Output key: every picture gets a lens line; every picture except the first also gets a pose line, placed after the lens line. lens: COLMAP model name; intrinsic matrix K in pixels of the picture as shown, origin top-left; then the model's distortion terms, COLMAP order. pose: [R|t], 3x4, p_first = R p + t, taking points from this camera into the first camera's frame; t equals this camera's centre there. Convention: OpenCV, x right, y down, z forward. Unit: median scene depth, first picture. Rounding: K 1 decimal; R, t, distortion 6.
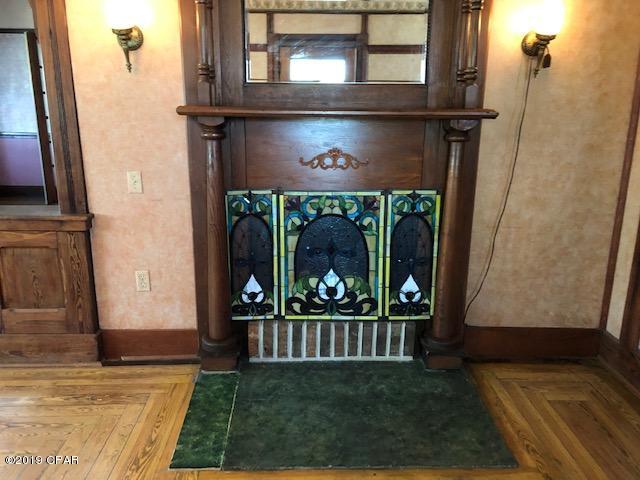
lens RADIAL K [[533.4, 0, 317.3], [0, 533.4, 239.3], [0, 0, 1]] dist [0.027030, -0.014855]
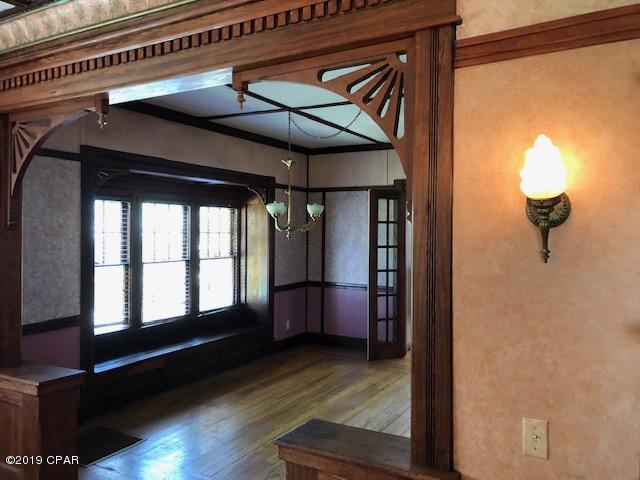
lens RADIAL K [[533.4, 0, 320.9], [0, 533.4, 238.0], [0, 0, 1]] dist [0.027030, -0.014855]
pose [[0.855770, -0.005197, -0.517331, -0.237185], [-0.124119, 0.968684, -0.215049, -0.164462], [0.502248, 0.248243, 0.828325, 0.336055]]
